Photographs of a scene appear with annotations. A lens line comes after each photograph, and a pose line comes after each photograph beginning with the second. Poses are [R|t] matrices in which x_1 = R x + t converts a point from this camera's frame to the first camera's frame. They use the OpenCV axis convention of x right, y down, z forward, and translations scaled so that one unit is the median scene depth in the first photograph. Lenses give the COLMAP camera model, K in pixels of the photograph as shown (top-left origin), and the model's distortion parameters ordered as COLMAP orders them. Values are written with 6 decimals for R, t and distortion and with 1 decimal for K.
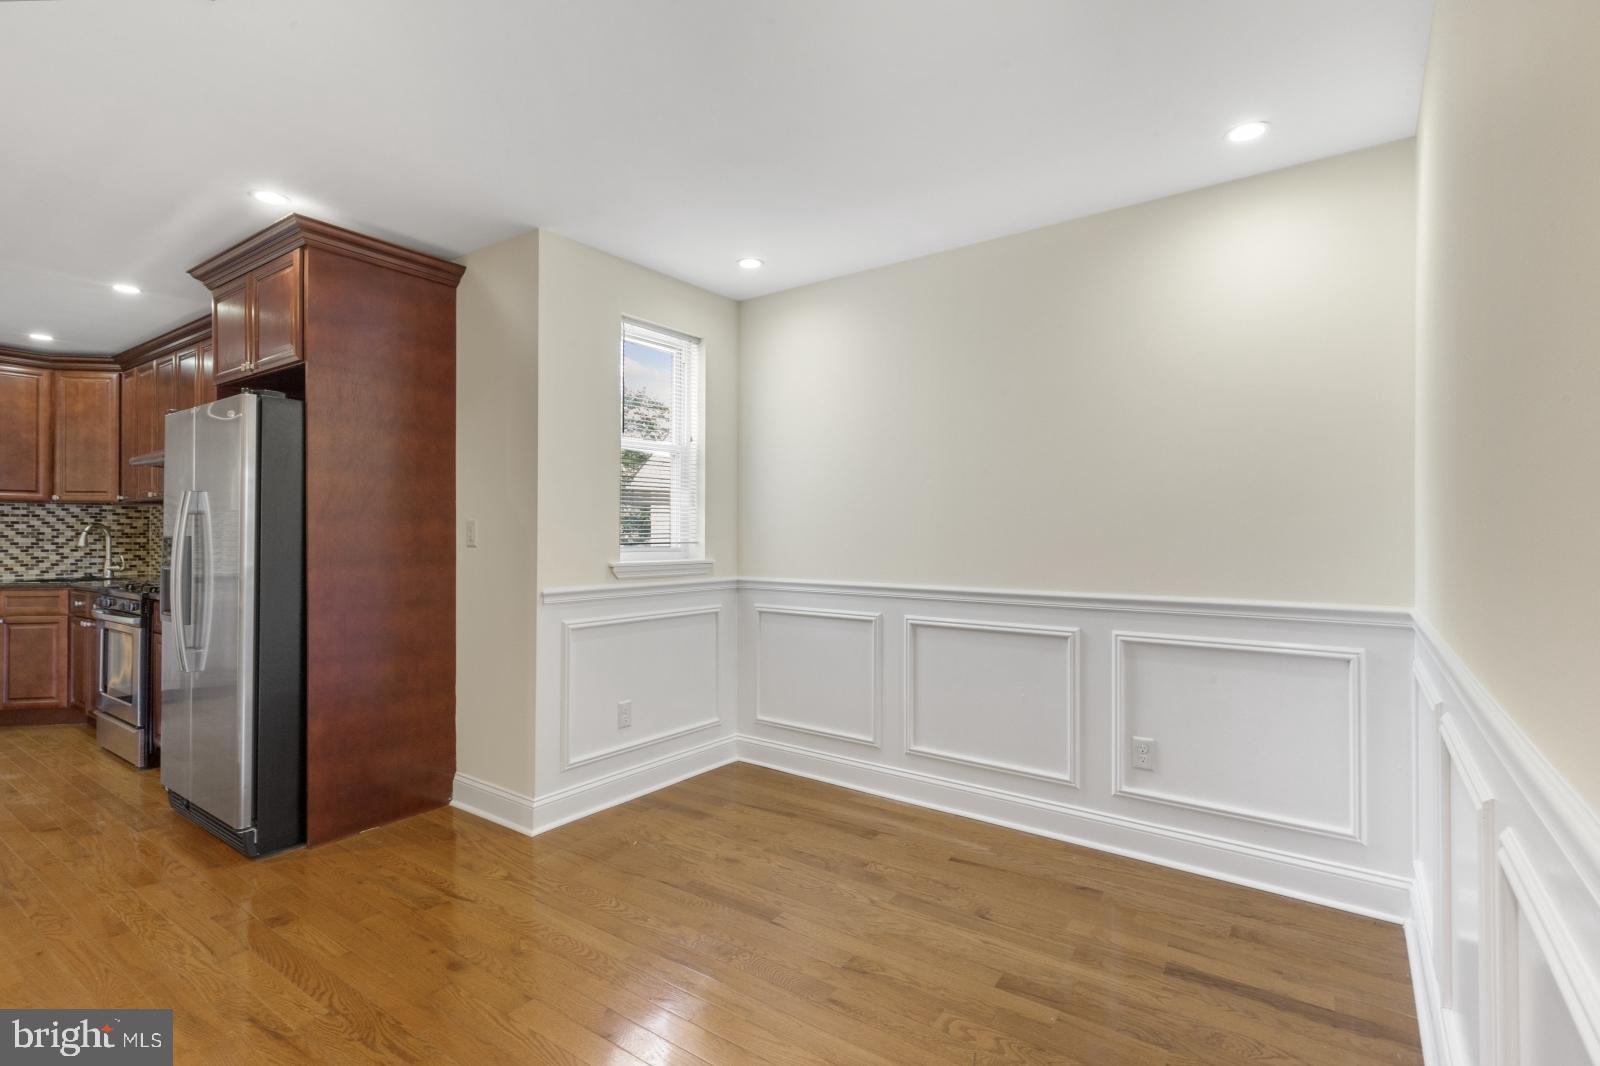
lens RADIAL K [[734.7, 0, 800.9], [0, 734.7, 523.1], [0, 0, 1]] dist [0.003259, -0.003374]
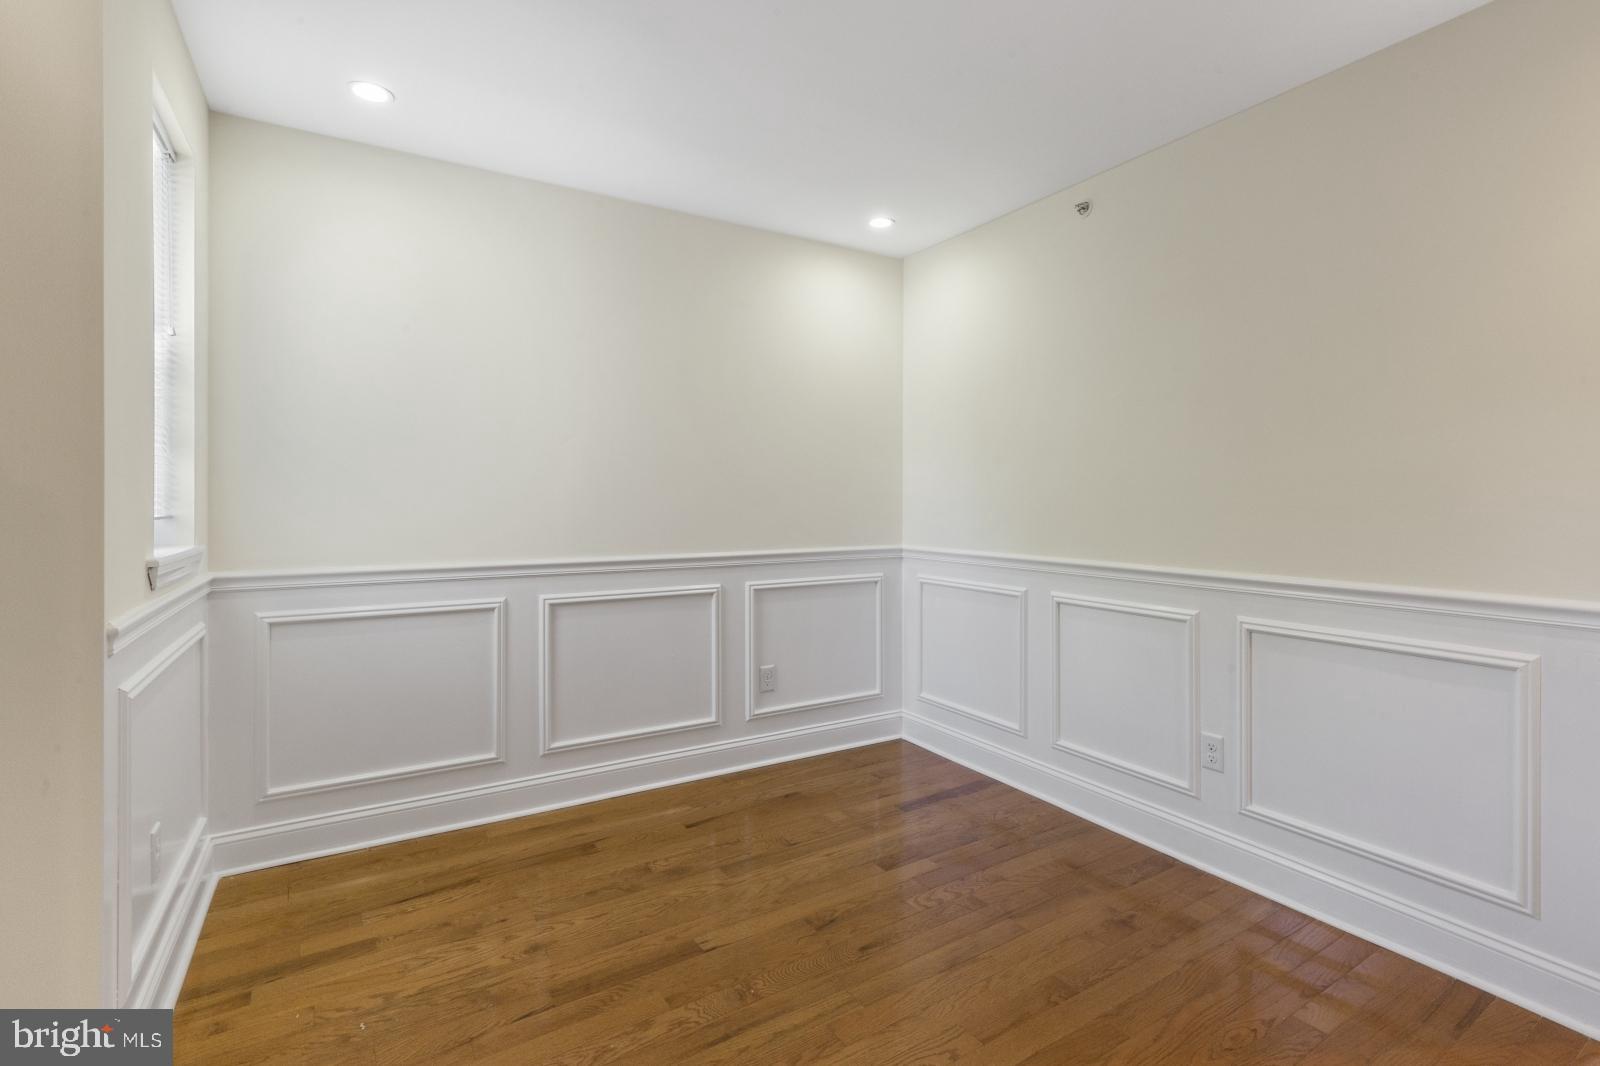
lens RADIAL K [[734.7, 0, 832.5], [0, 734.7, 503.0], [0, 0, 1]] dist [0.003259, -0.003374]
pose [[0.383338, -0.007212, 0.923580, -0.618447], [-0.014051, 0.999808, 0.013639, 0.001313], [-0.923501, -0.018205, 0.383163, 0.430276]]
